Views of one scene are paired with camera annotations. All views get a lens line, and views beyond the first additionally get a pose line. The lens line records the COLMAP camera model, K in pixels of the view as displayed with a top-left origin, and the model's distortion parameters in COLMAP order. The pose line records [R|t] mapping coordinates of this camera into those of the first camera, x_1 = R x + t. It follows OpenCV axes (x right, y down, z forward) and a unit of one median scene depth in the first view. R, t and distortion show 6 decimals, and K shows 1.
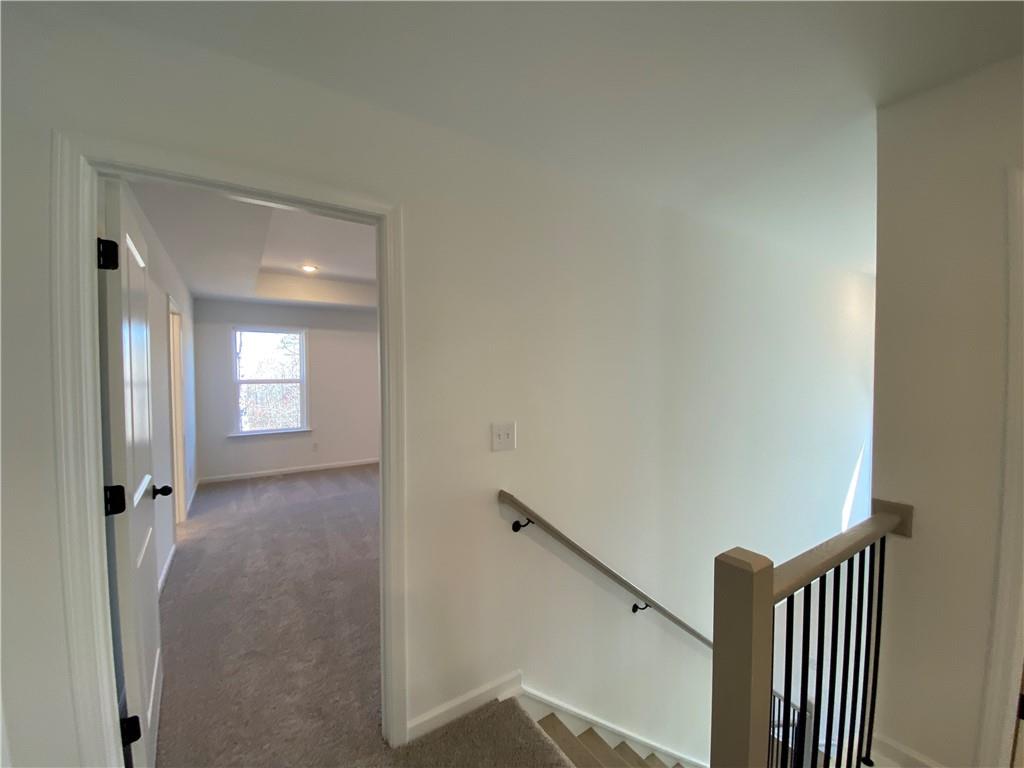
lens RADIAL K [[415.9, 0, 505.7], [0, 415.9, 386.3], [0, 0, 1]] dist [0.018529, -0.018617]
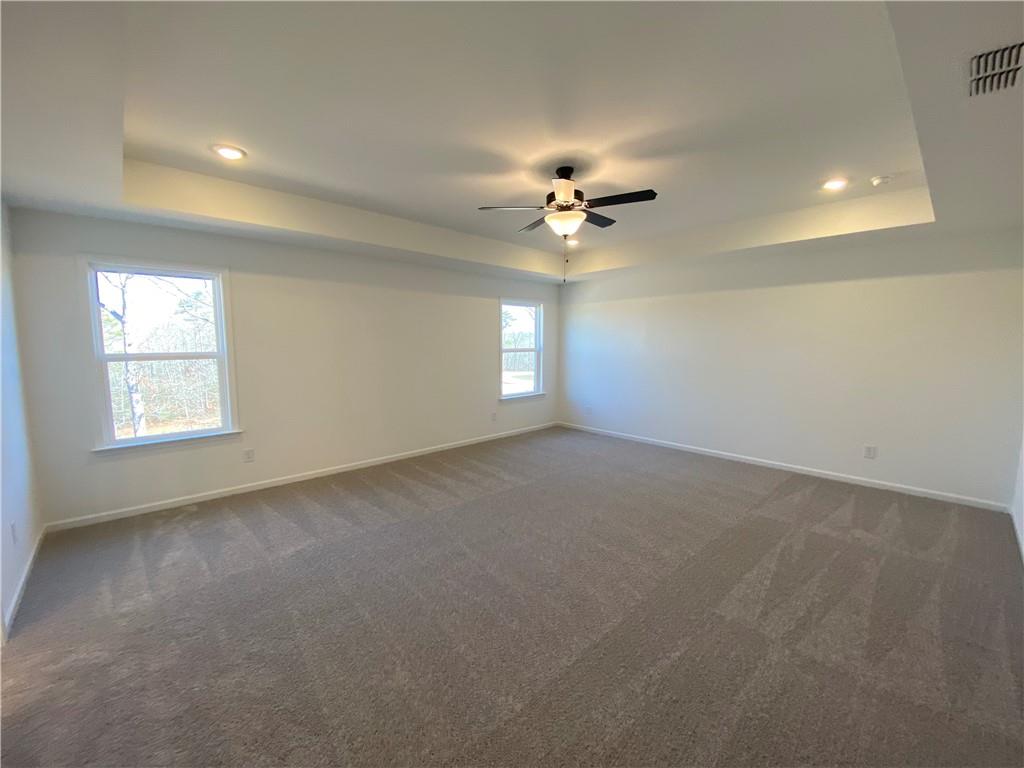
lens RADIAL K [[415.9, 0, 505.7], [0, 415.9, 386.3], [0, 0, 1]] dist [0.018529, -0.018617]
pose [[0.986551, -0.015513, 0.162715, -0.180899], [0.003163, 0.997112, 0.075885, -0.014039], [-0.163422, -0.074349, 0.983751, 0.329488]]
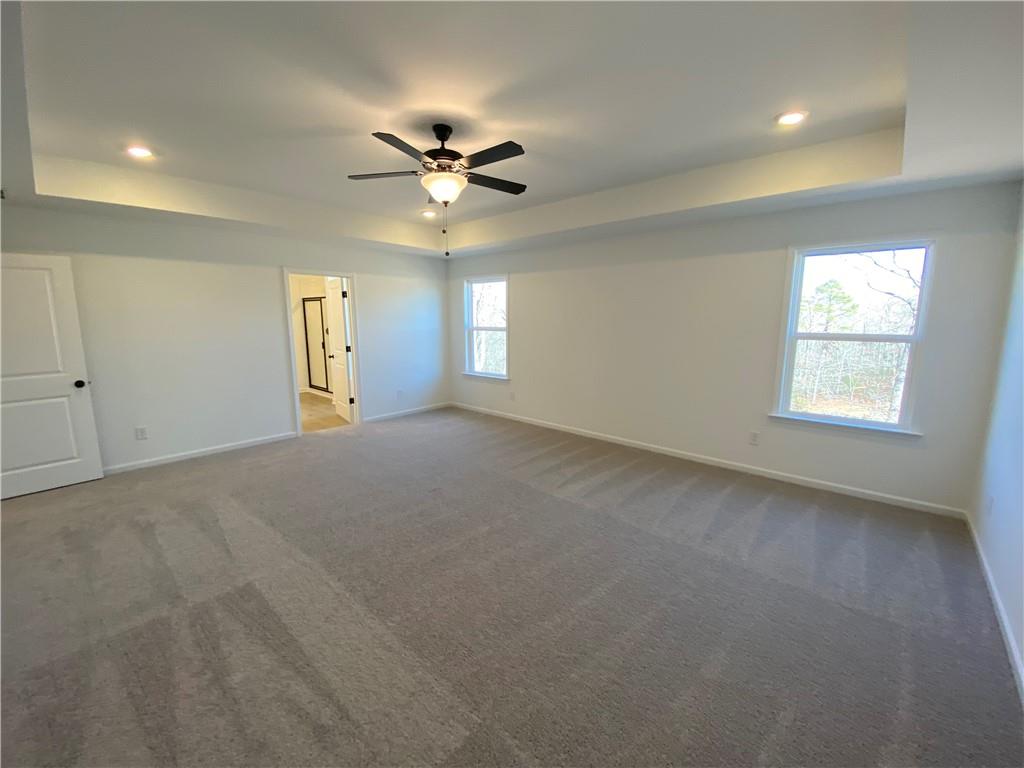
lens RADIAL K [[414.2, 0, 489.6], [0, 414.2, 386.7], [0, 0, 1]] dist [0.013590, -0.000280]
pose [[0.241729, 0.158928, -0.957240, 0.492621], [-0.039416, 0.987290, 0.153963, -0.029779], [0.969543, 0.000513, 0.244921, 0.784376]]
